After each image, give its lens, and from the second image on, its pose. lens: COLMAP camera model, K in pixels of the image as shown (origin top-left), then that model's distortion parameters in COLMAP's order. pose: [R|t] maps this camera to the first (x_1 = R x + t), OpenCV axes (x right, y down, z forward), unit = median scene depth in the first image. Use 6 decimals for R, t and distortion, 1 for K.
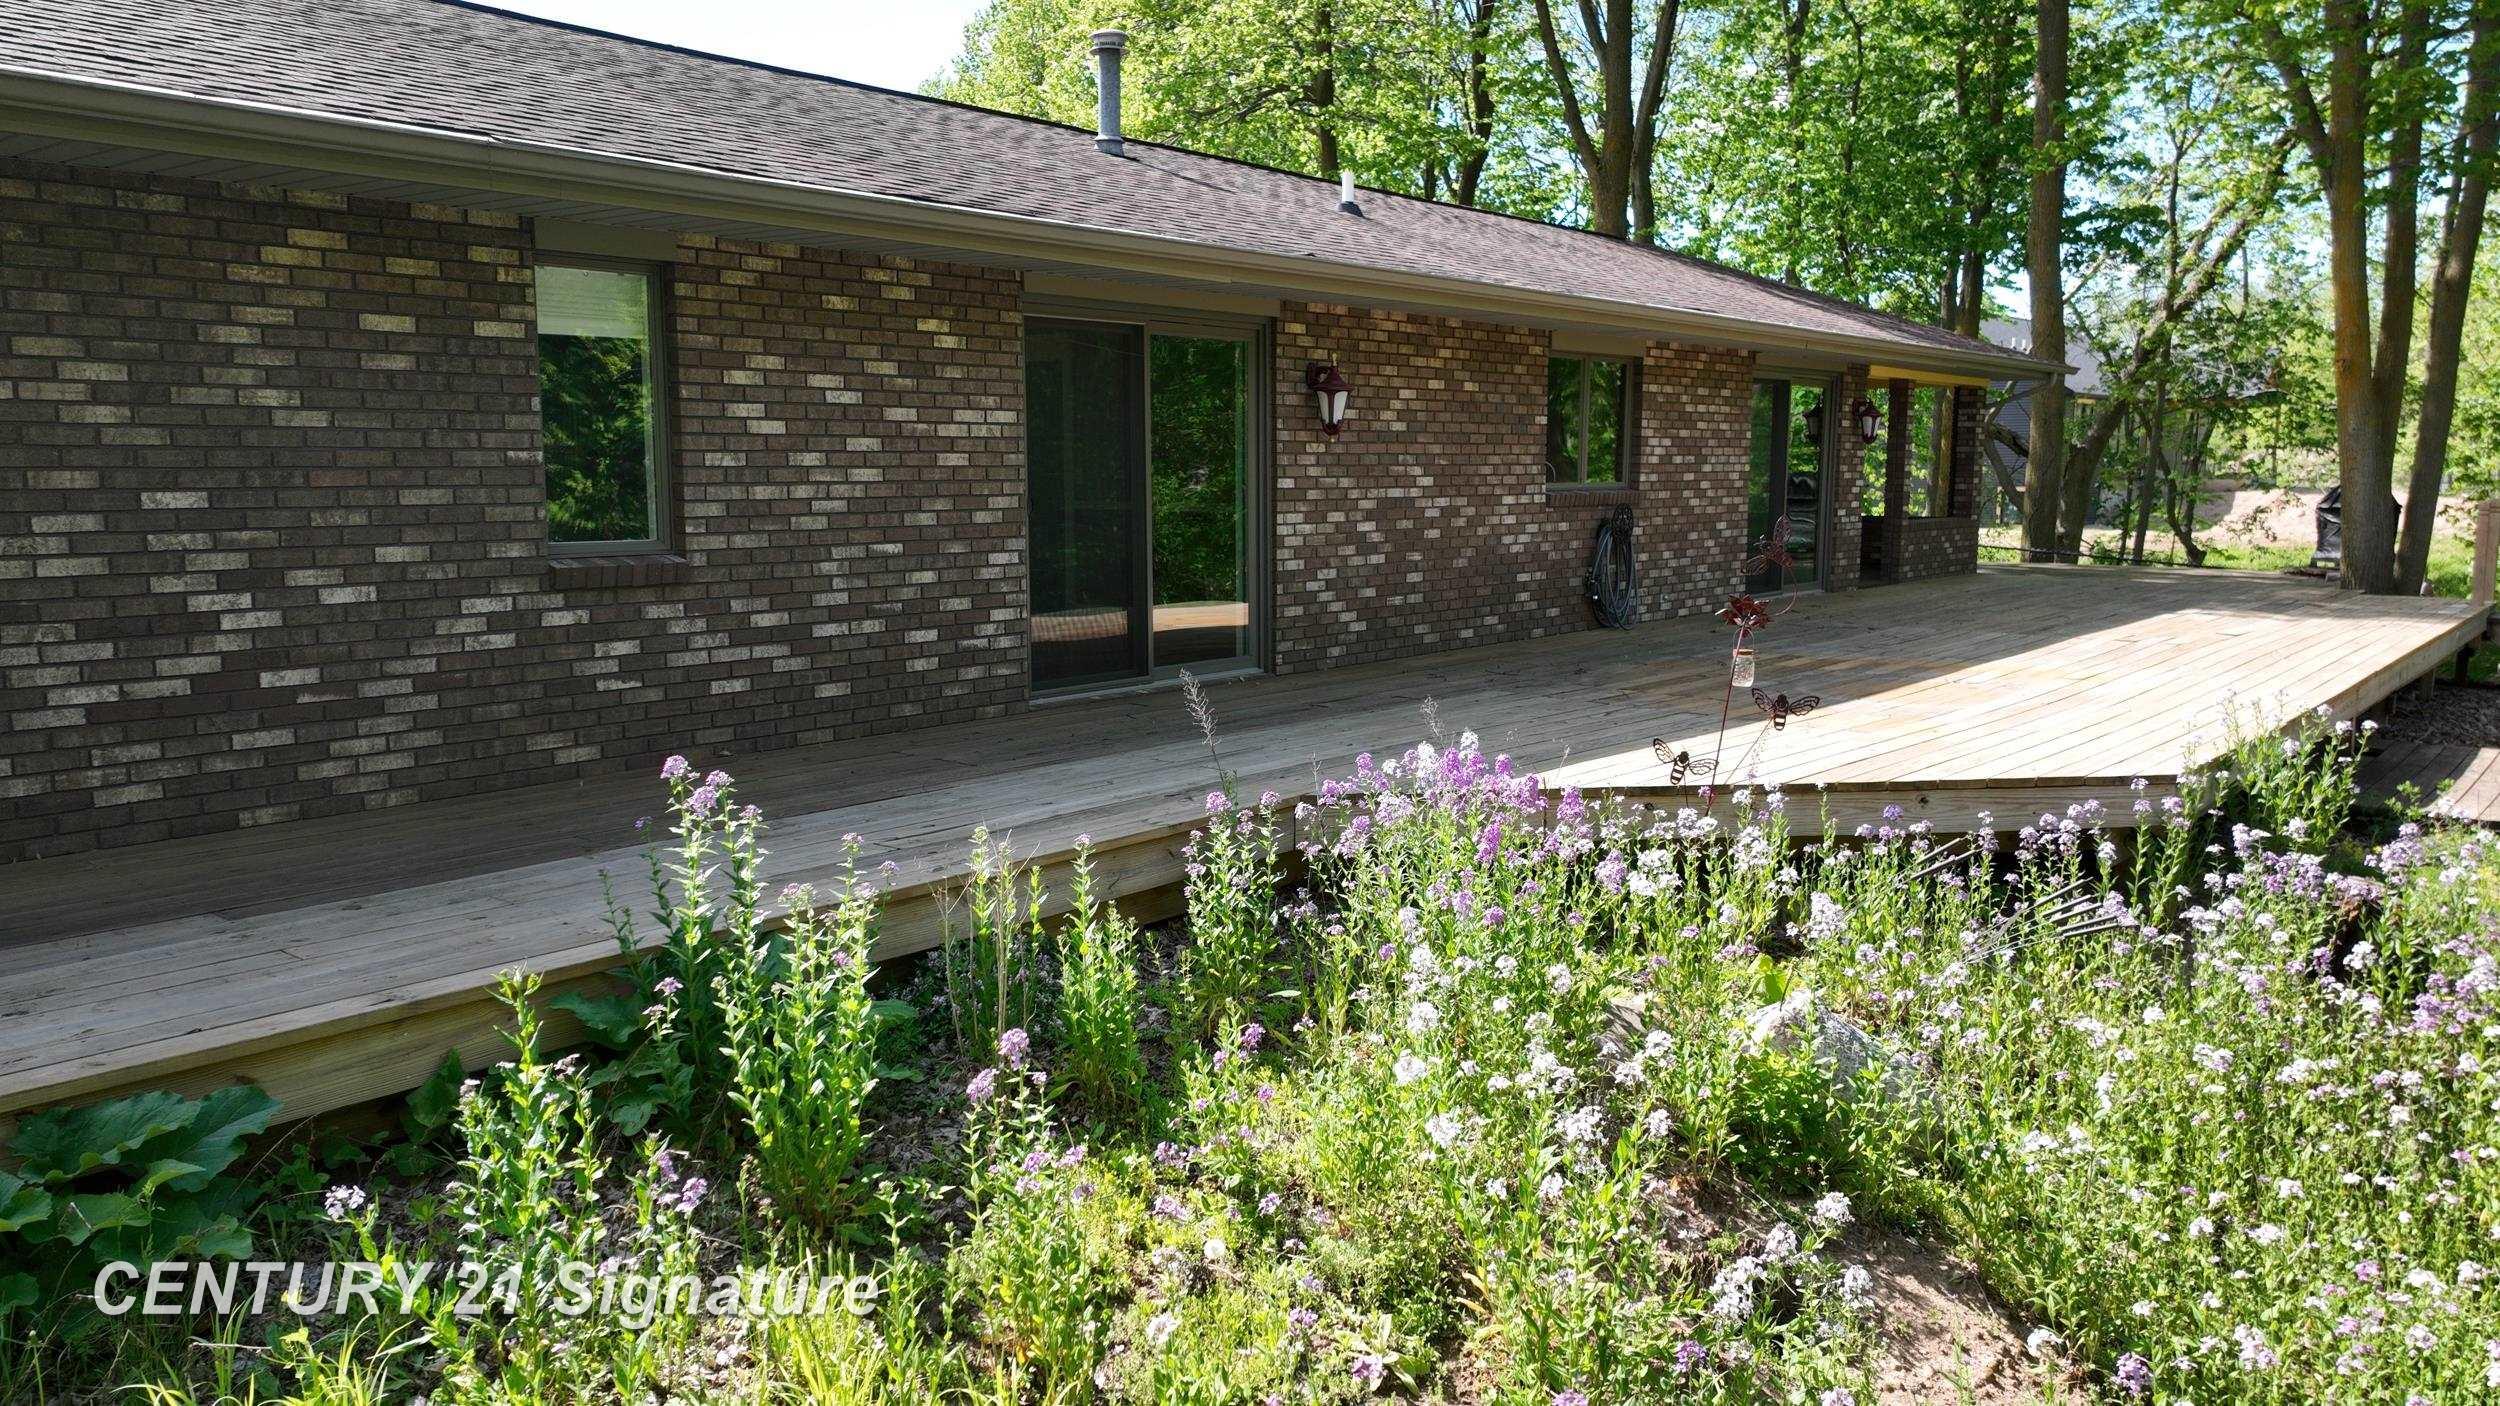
lens RADIAL K [[1760.1, 0, 1252.2], [0, 1760.1, 719.0], [0, 0, 1]] dist [0.010195, 0.006708]
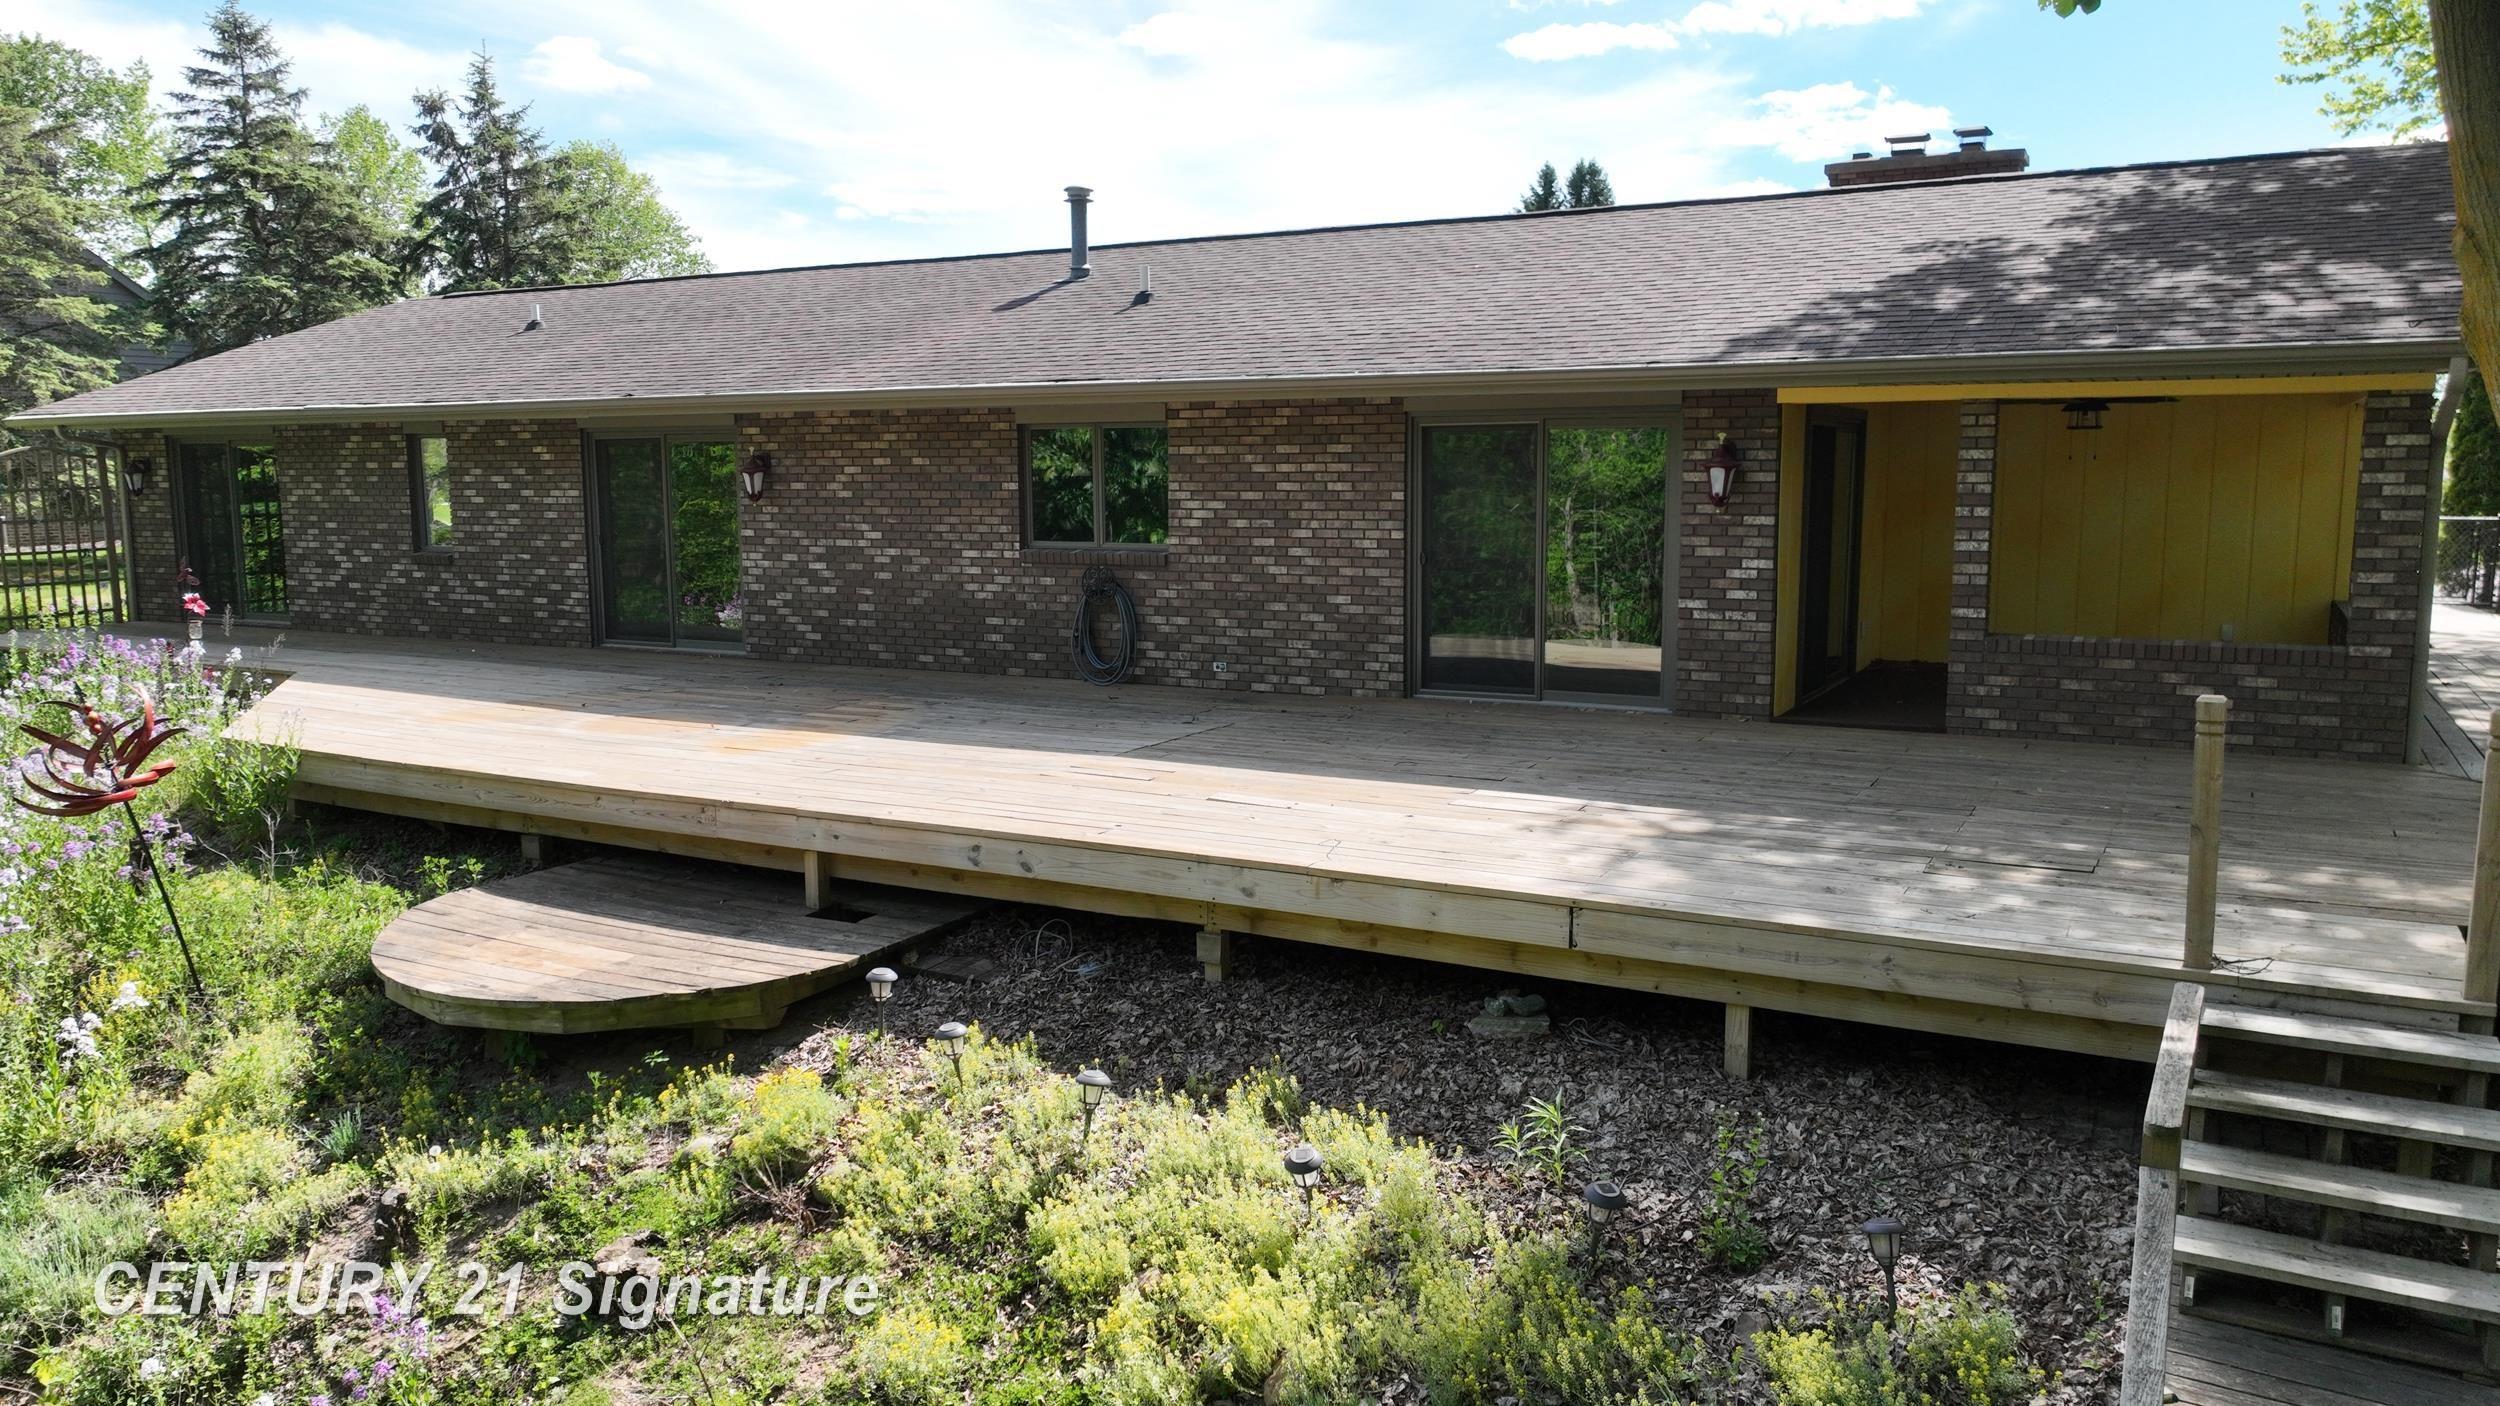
lens RADIAL K [[1760.1, 0, 1251.2], [0, 1760.1, 690.3], [0, 0, 1]] dist [0.010195, 0.006708]
pose [[0.191109, 0.135991, -0.972103, 1.531789], [-0.128707, 0.985277, 0.112531, -0.217798], [0.973094, 0.103611, 0.205799, 1.079454]]
